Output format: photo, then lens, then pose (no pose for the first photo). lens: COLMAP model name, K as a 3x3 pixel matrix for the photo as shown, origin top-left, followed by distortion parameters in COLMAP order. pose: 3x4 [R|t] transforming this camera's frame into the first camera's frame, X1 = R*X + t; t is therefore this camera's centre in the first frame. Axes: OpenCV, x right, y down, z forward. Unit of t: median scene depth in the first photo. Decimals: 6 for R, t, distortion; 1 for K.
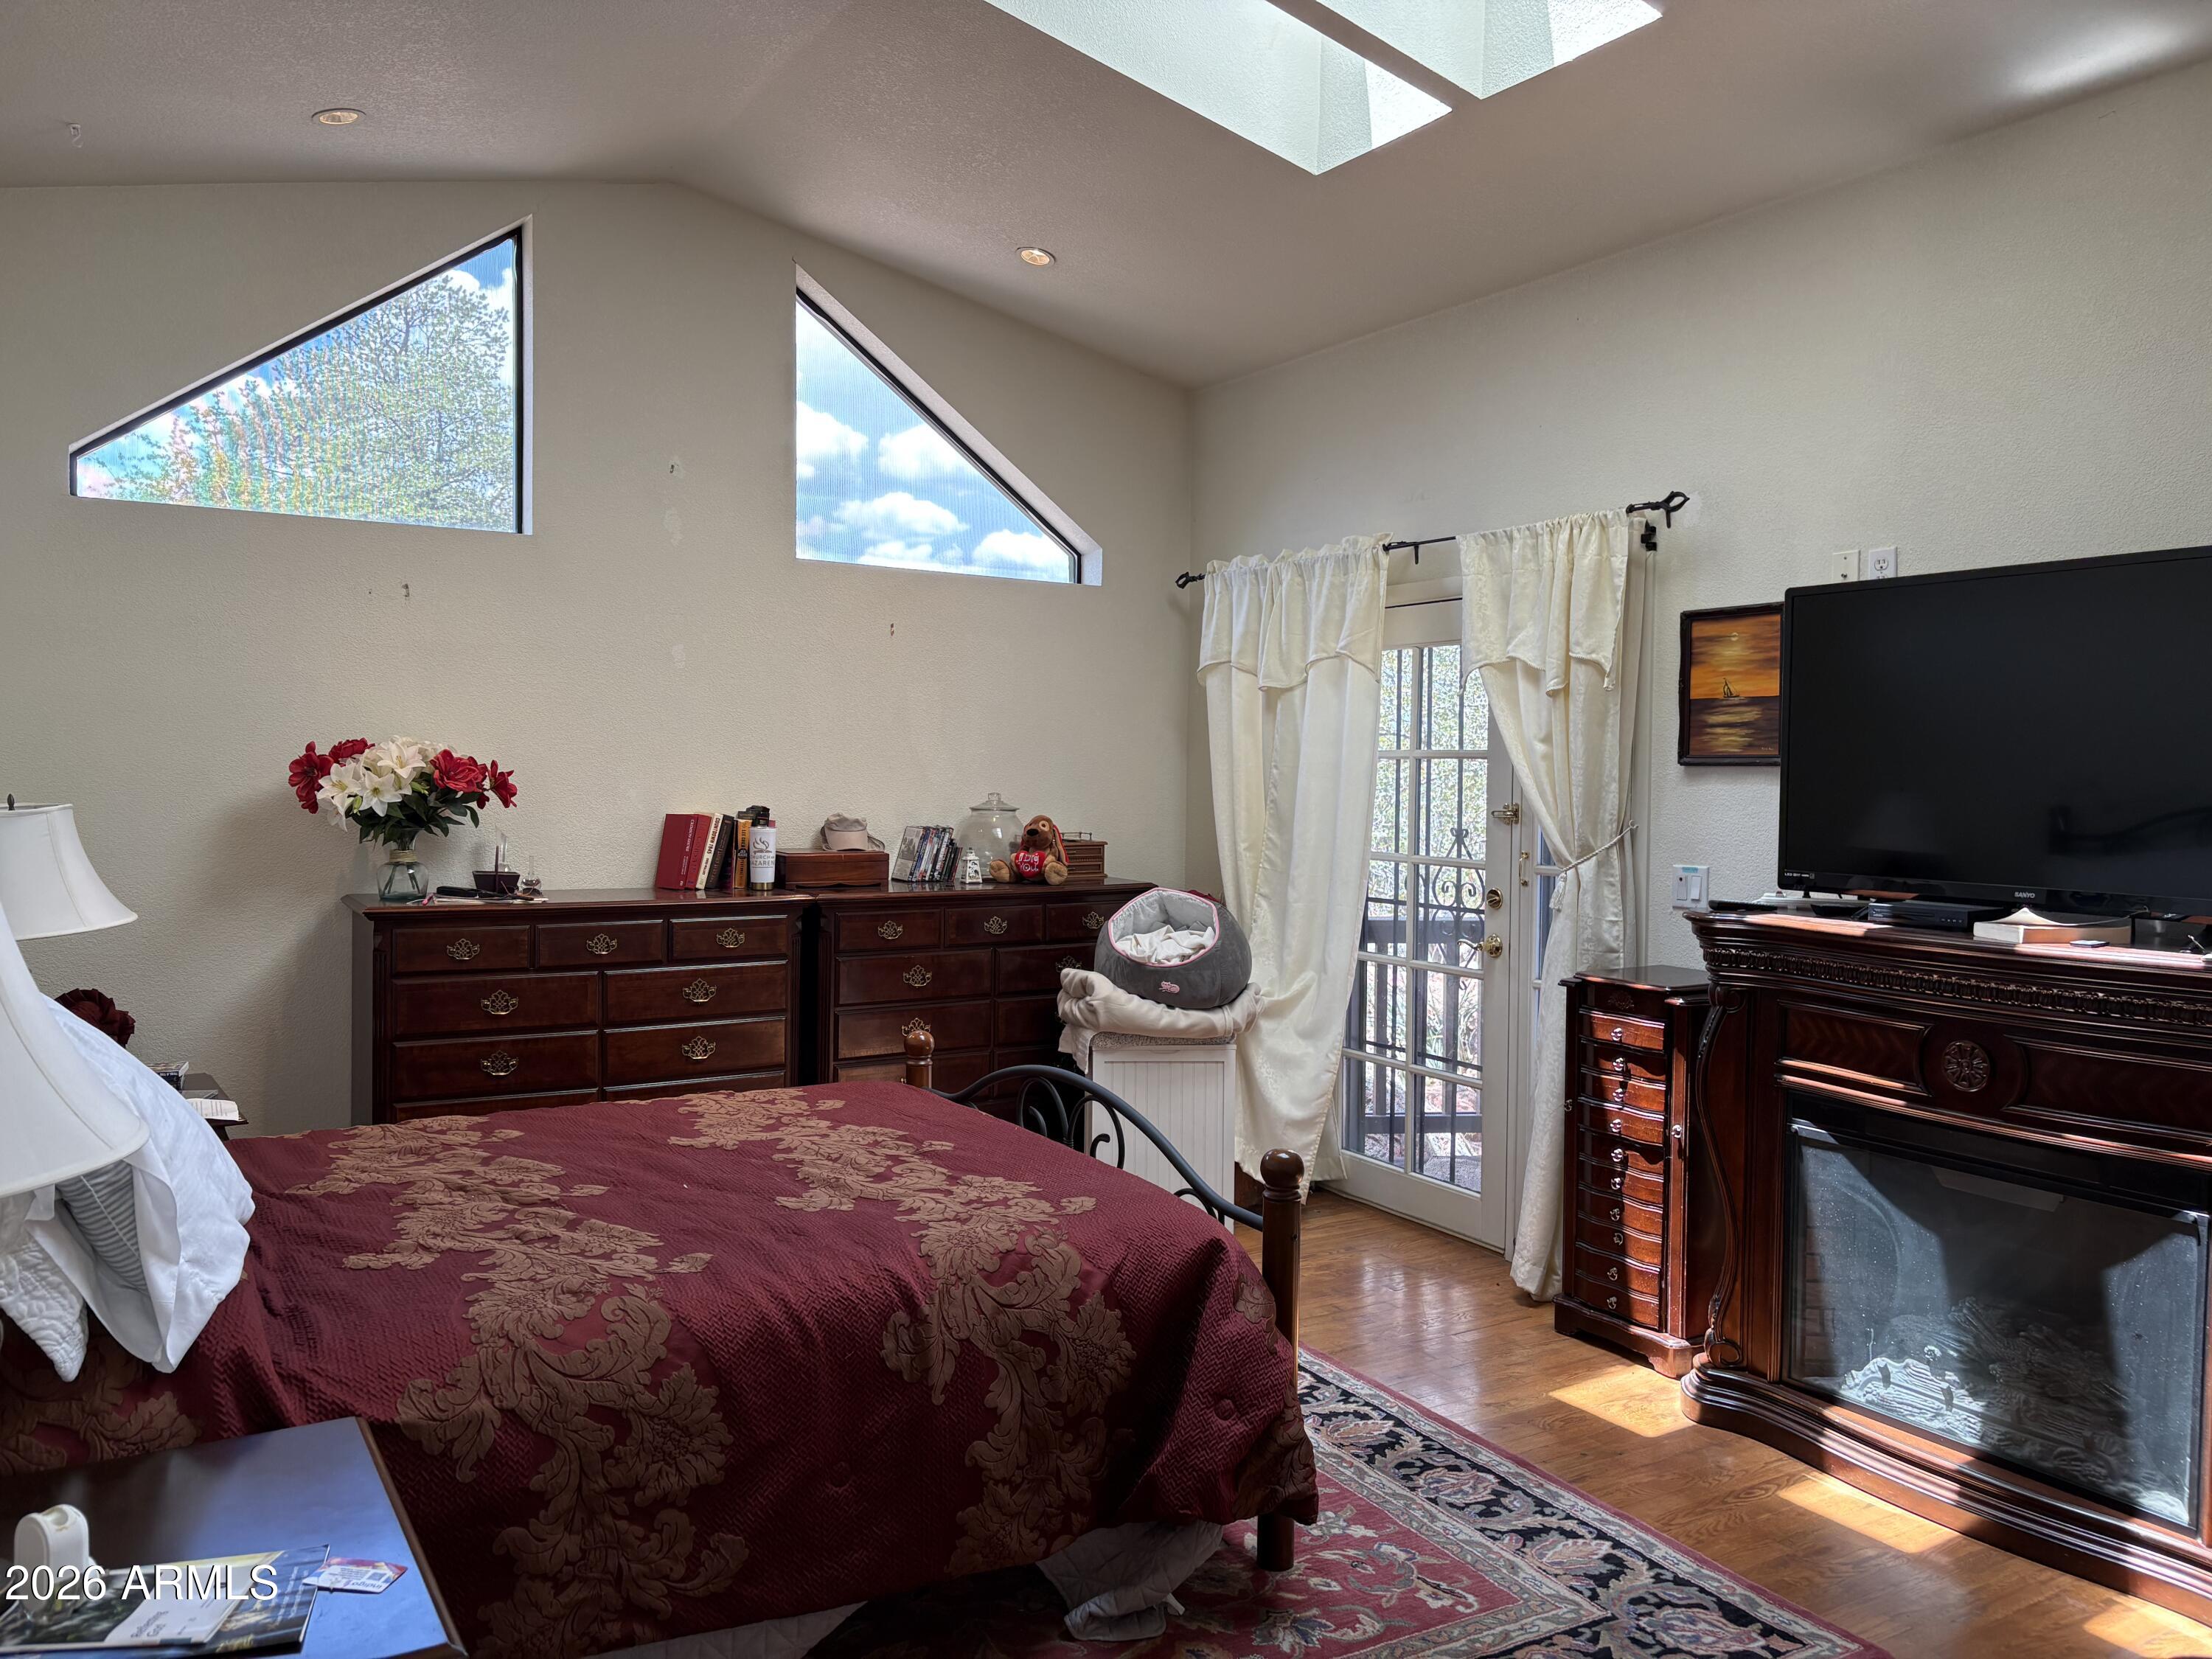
lens RADIAL K [[1674.7, 0, 1096.2], [0, 1674.7, 811.4], [0, 0, 1]] dist [0.070162, -0.058679]
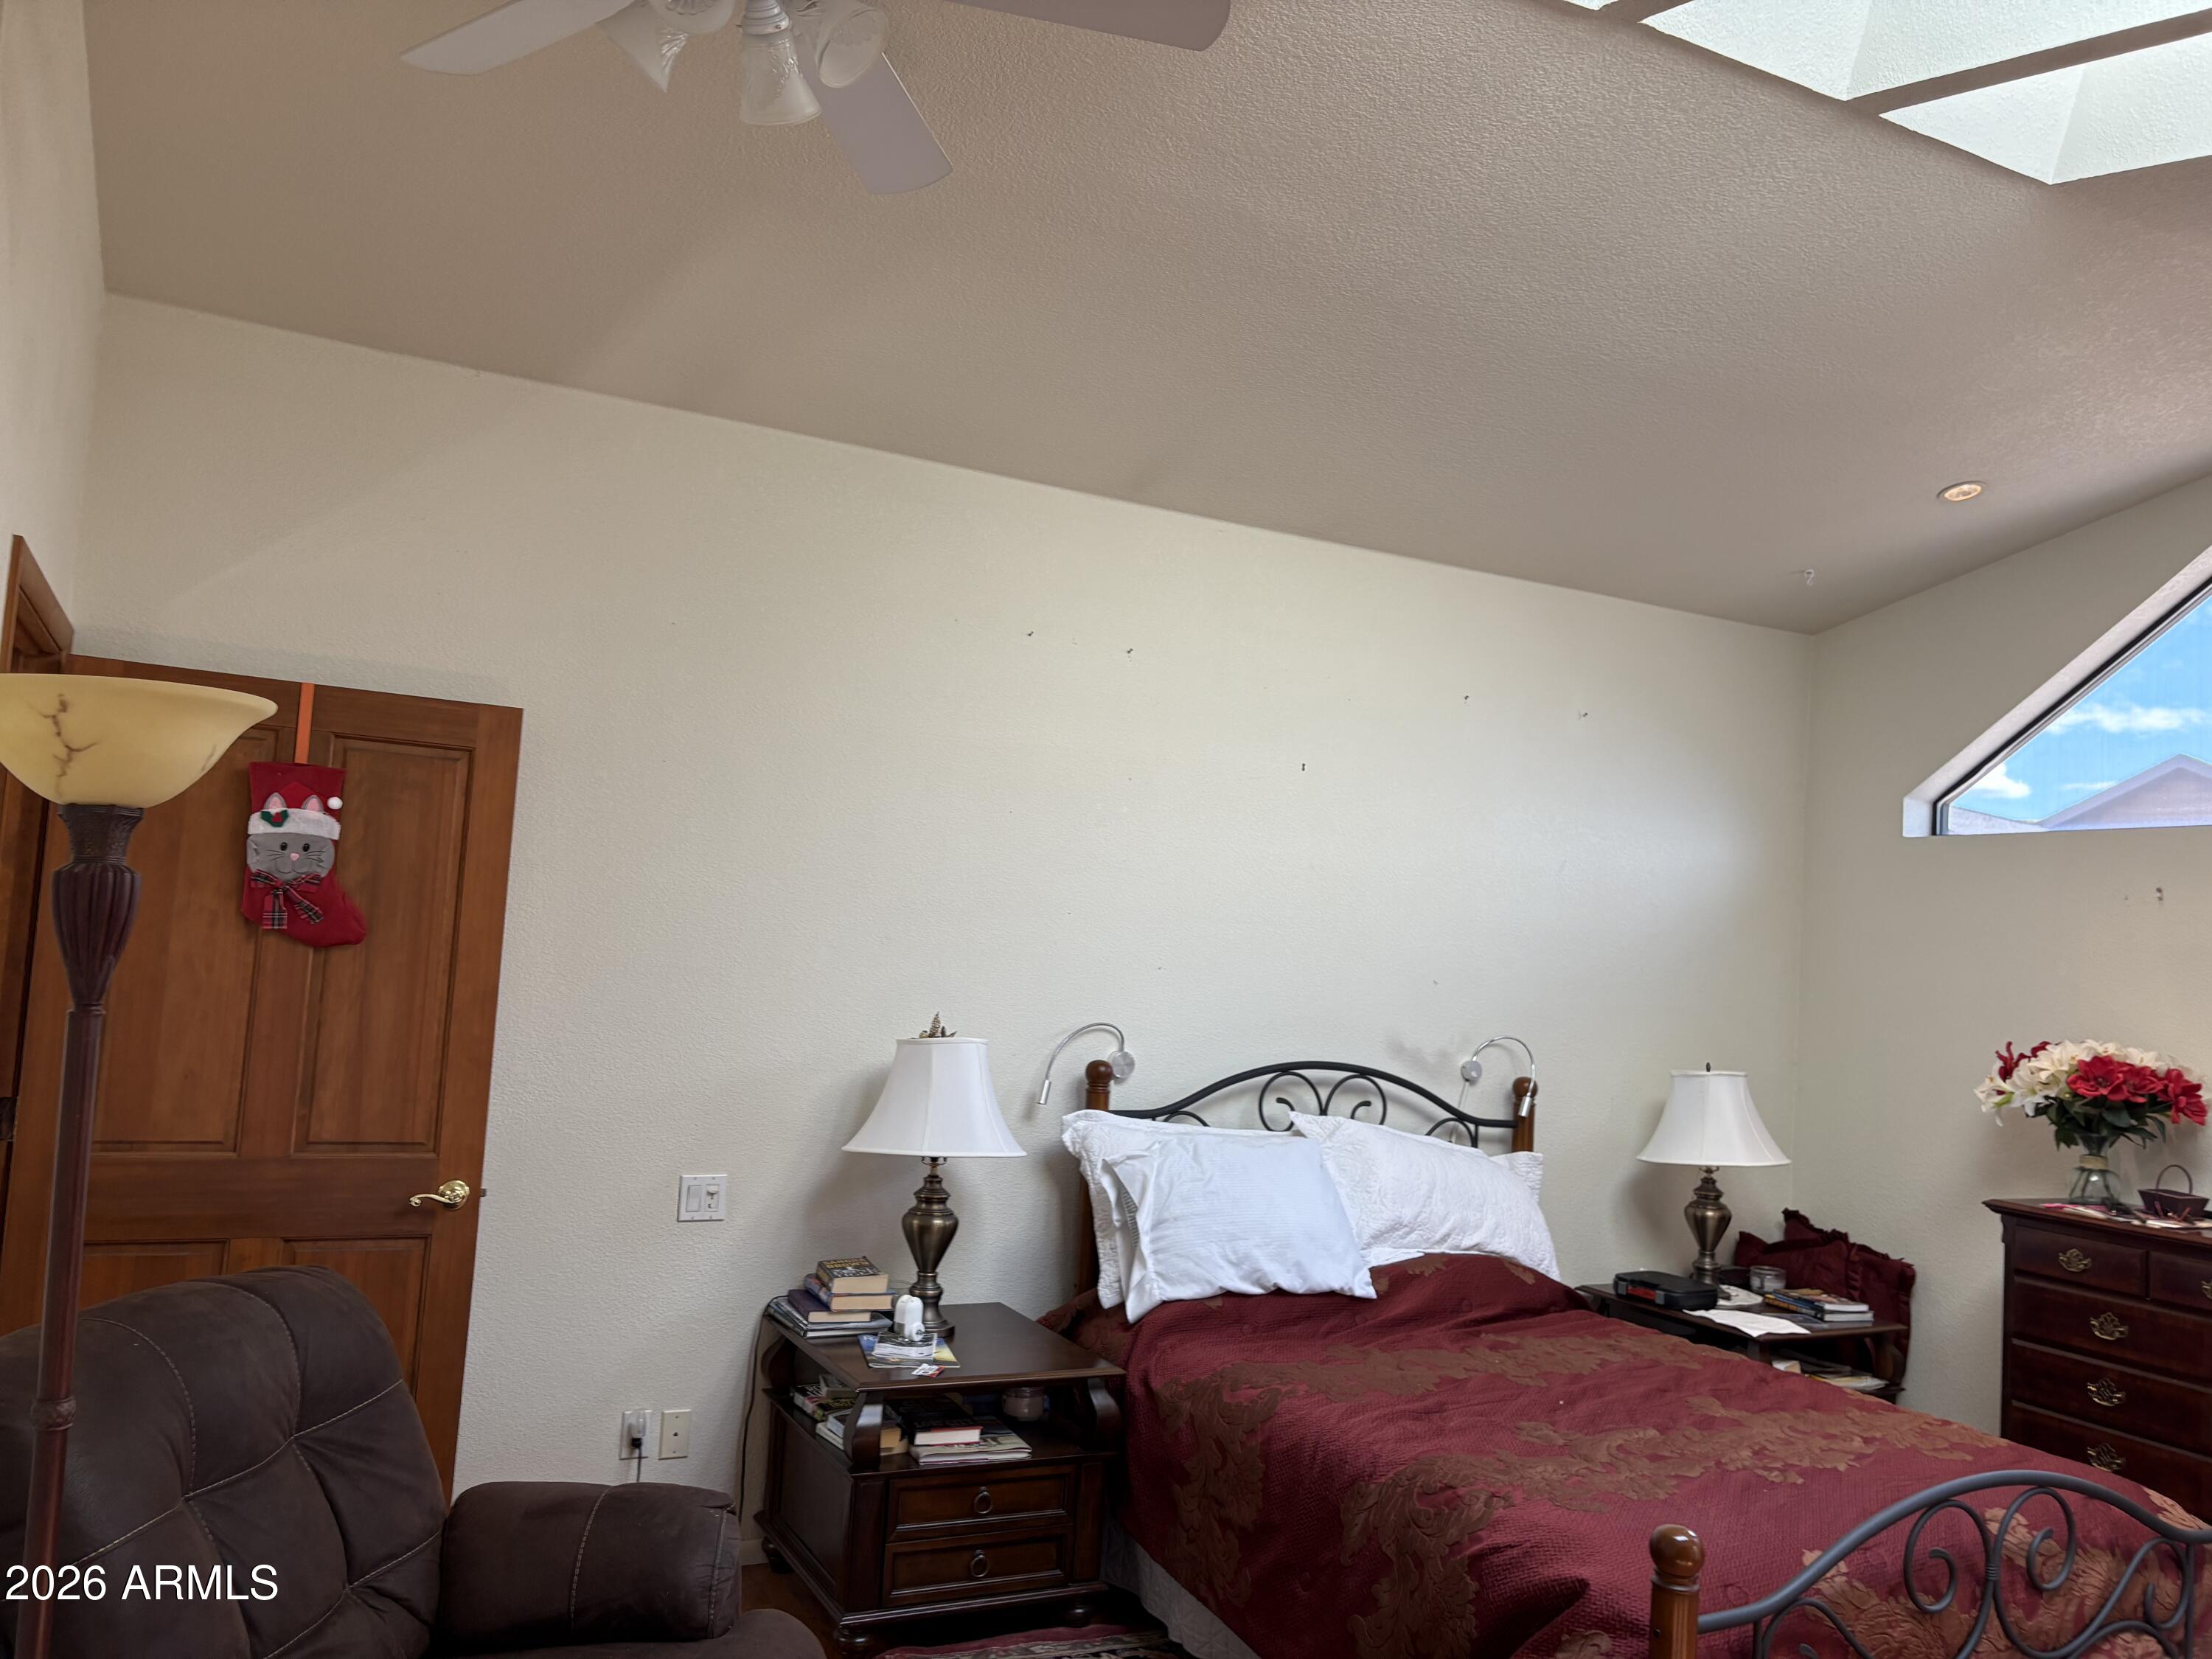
lens RADIAL K [[1674.7, 0, 1094.0], [0, 1674.7, 840.0], [0, 0, 1]] dist [0.070162, -0.058679]
pose [[-0.084967, -0.096307, -0.991719, 1.260052], [-0.085695, 0.992336, -0.089025, -0.042429], [0.992692, 0.077421, -0.092569, 0.961038]]
